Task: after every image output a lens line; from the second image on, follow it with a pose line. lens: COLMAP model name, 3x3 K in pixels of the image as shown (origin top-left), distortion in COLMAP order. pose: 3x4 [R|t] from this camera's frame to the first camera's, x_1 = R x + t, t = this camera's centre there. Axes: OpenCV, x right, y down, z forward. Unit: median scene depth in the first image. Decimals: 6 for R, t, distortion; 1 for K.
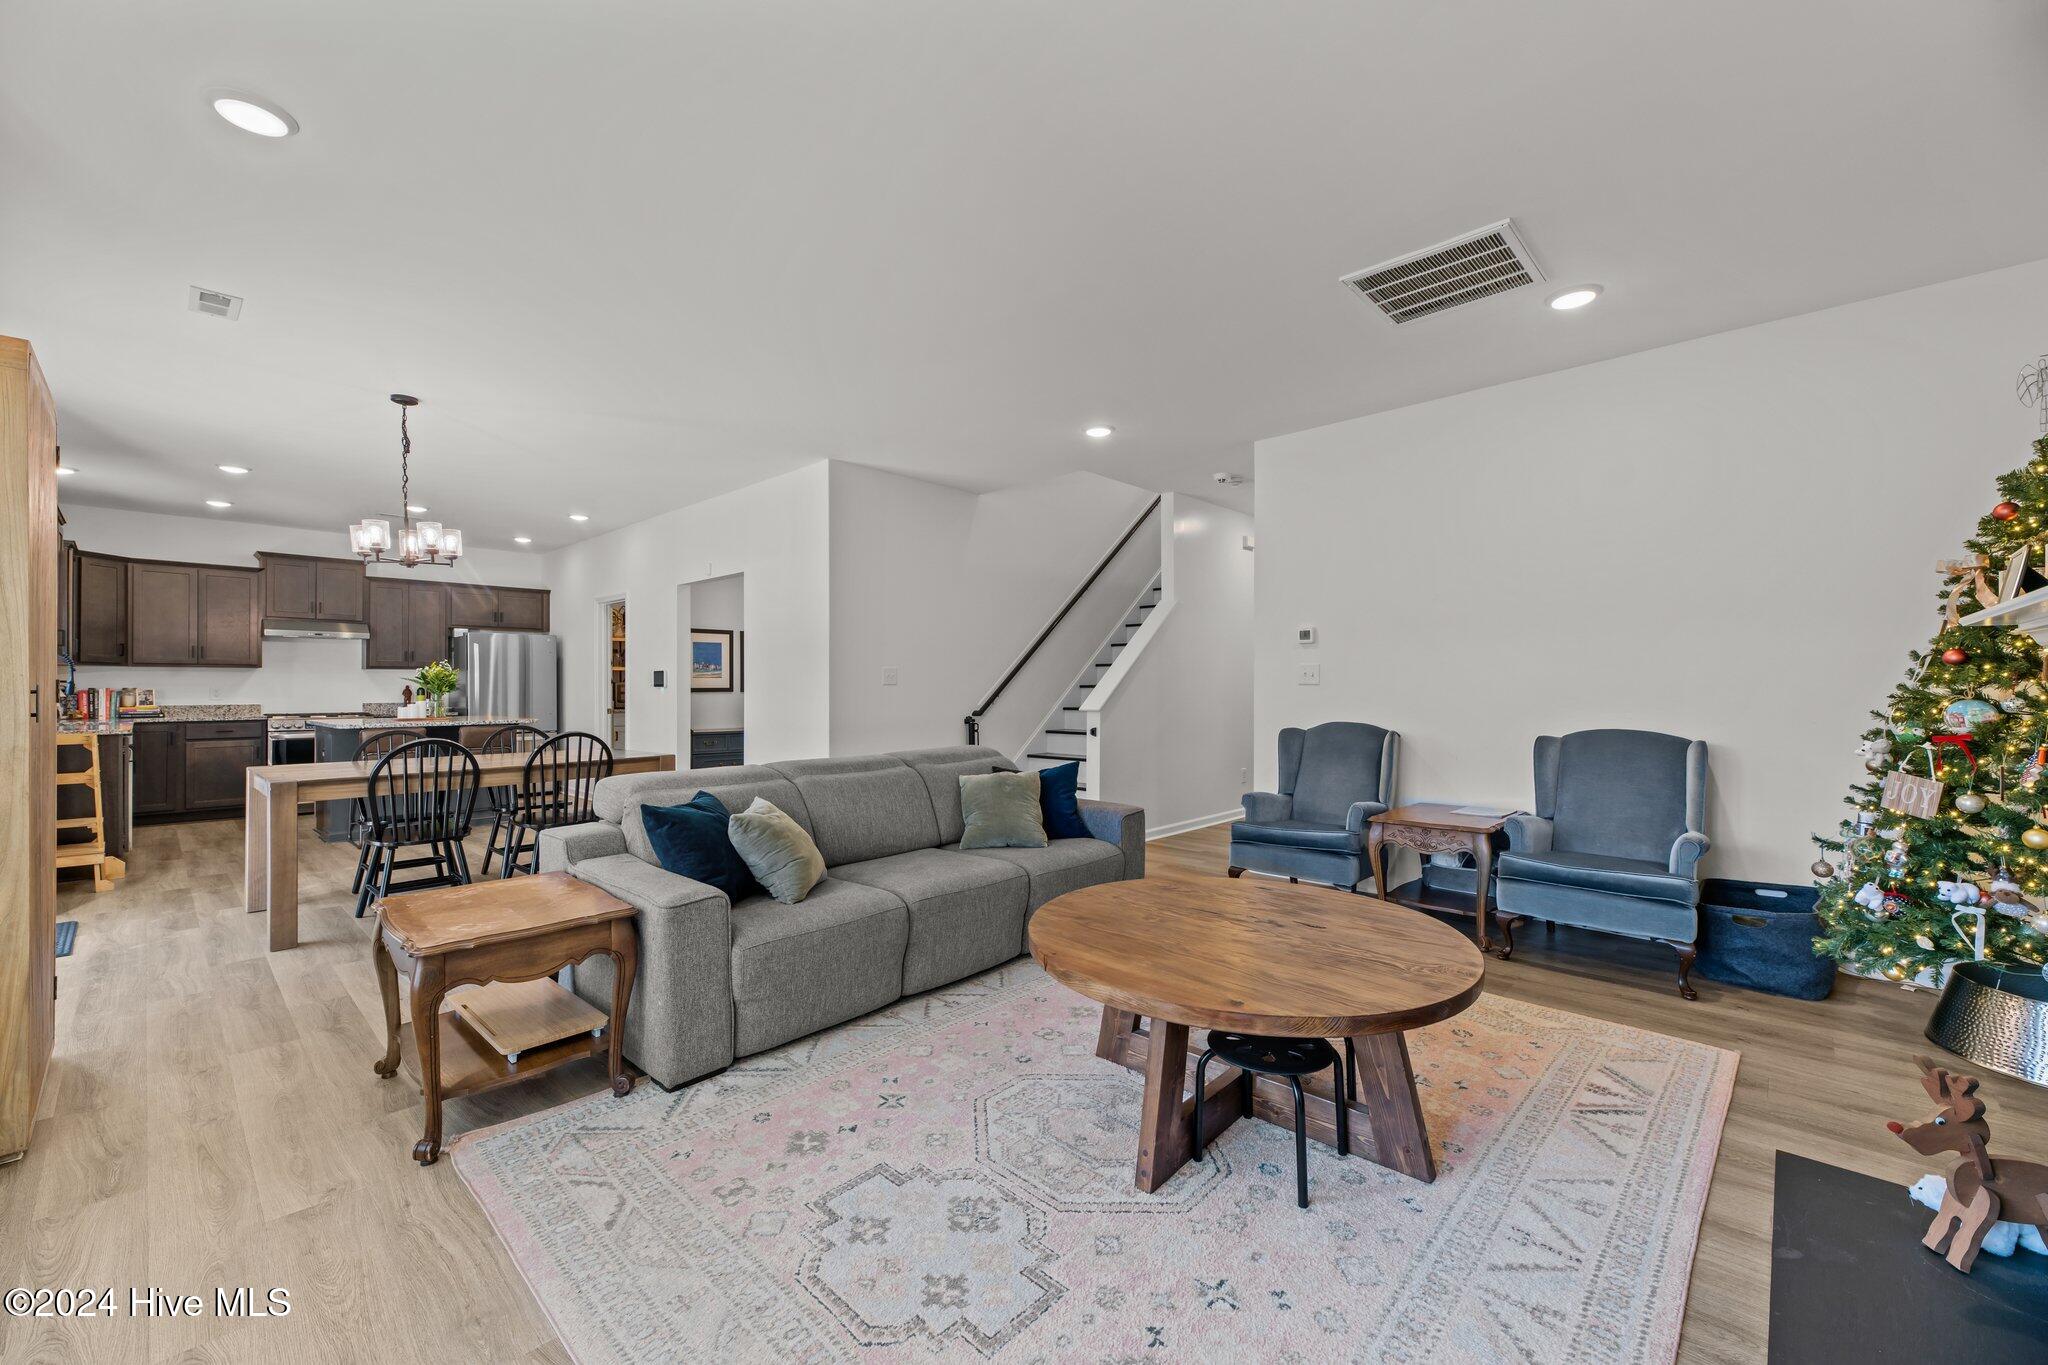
lens RADIAL K [[834.1, 0, 1024.0], [0, 834.1, 682.5], [0, 0, 1]] dist [0.017898, -0.000137]
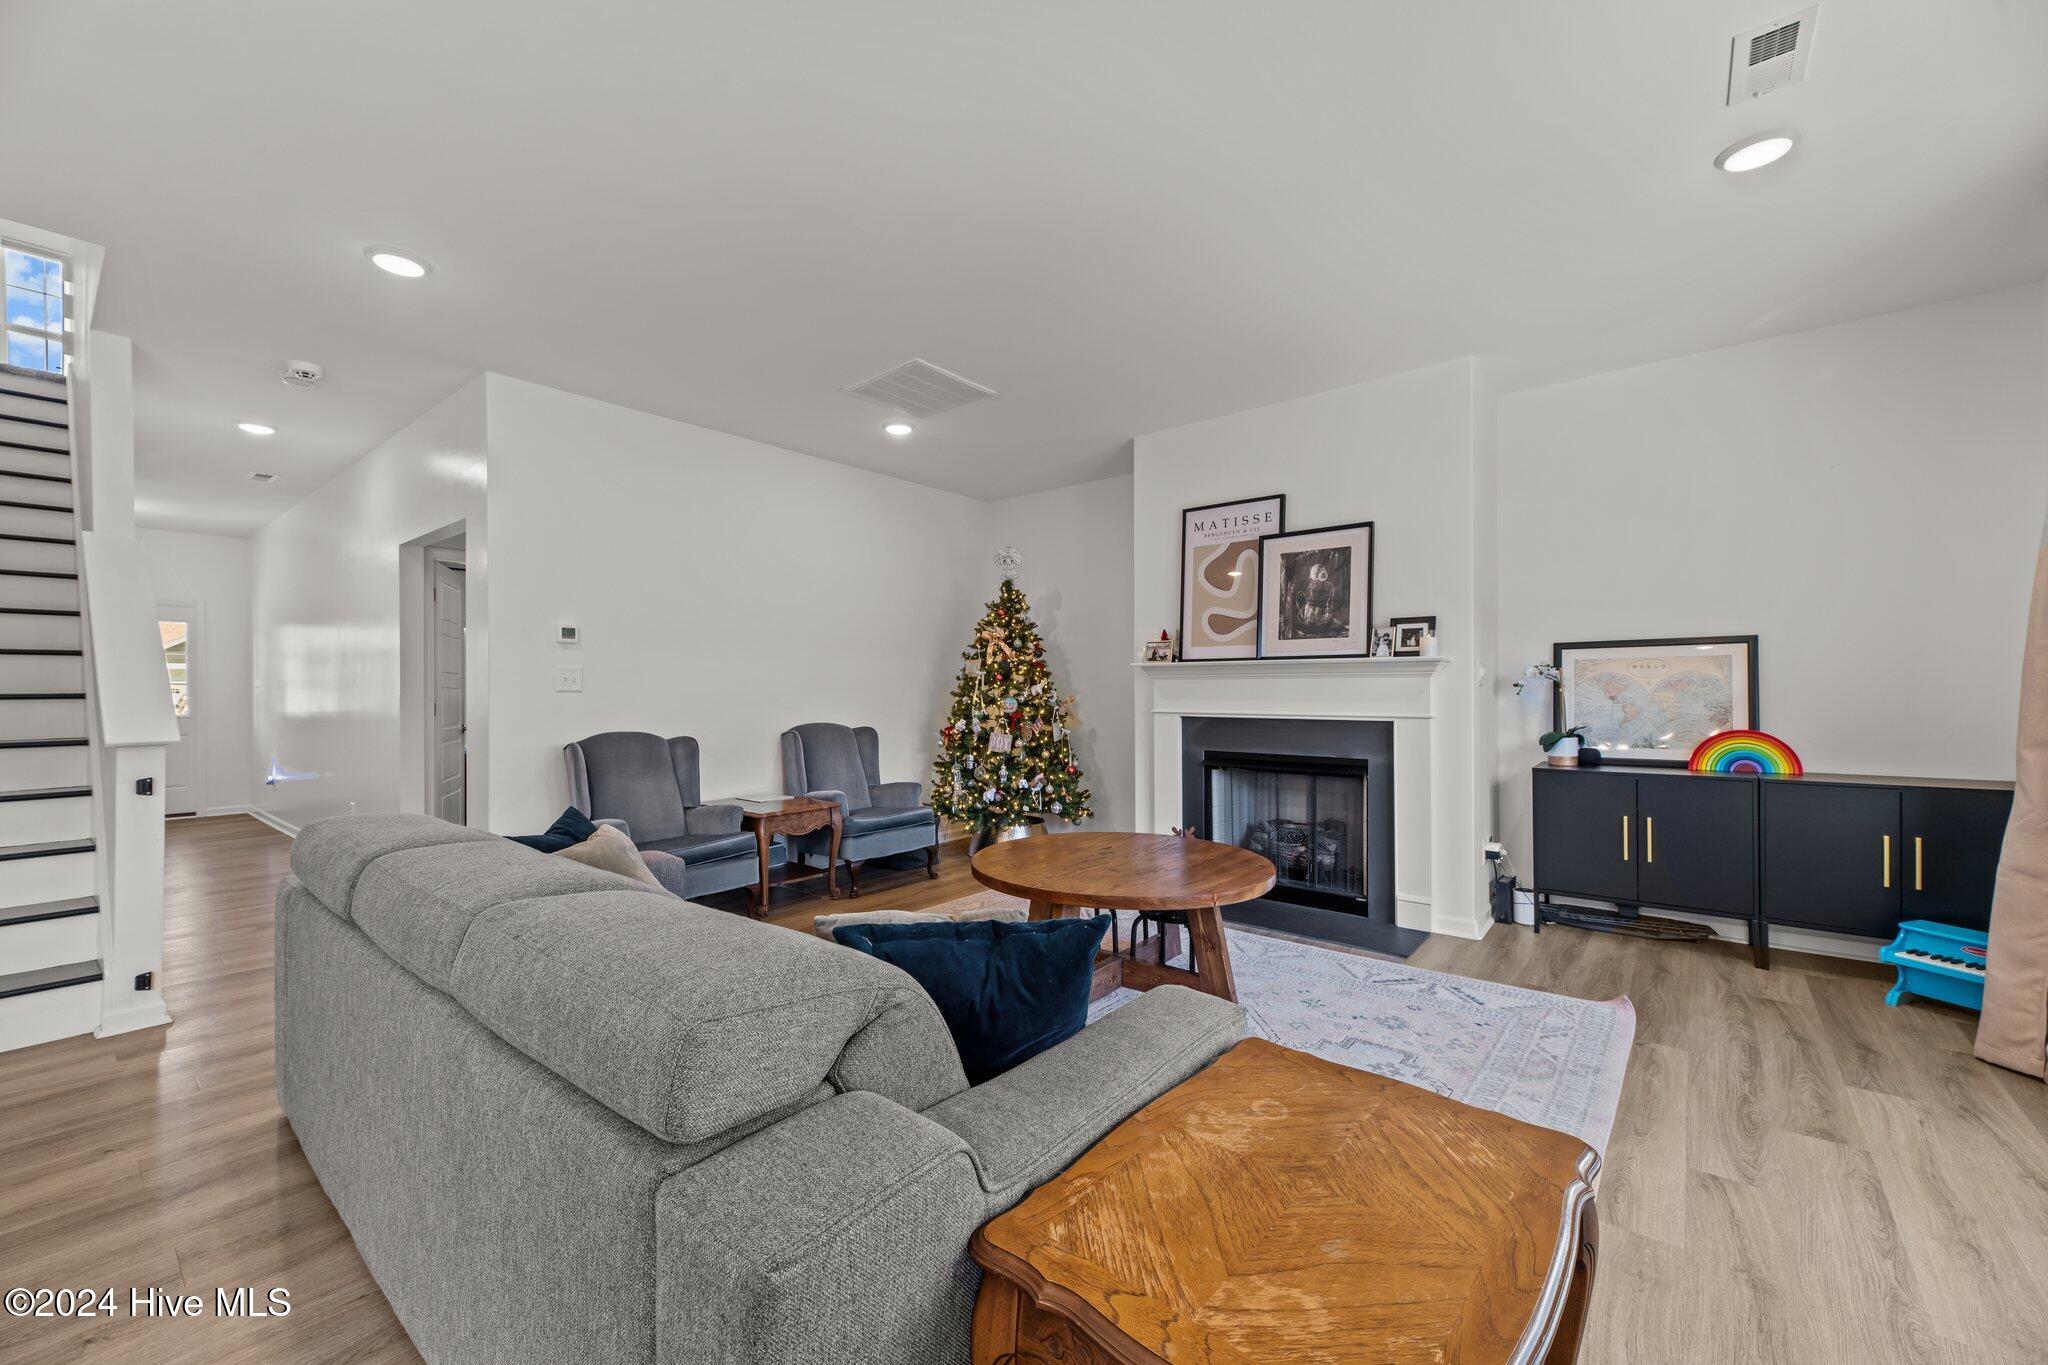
lens RADIAL K [[829.4, 0, 1012.1], [0, 829.4, 687.7], [0, 0, 1]] dist [-0.000367, -0.000316]
pose [[-0.075226, 0.005864, 0.997149, -0.759561], [0.003354, 0.999979, -0.005628, 0.007109], [-0.997161, 0.002921, -0.075244, 0.863357]]
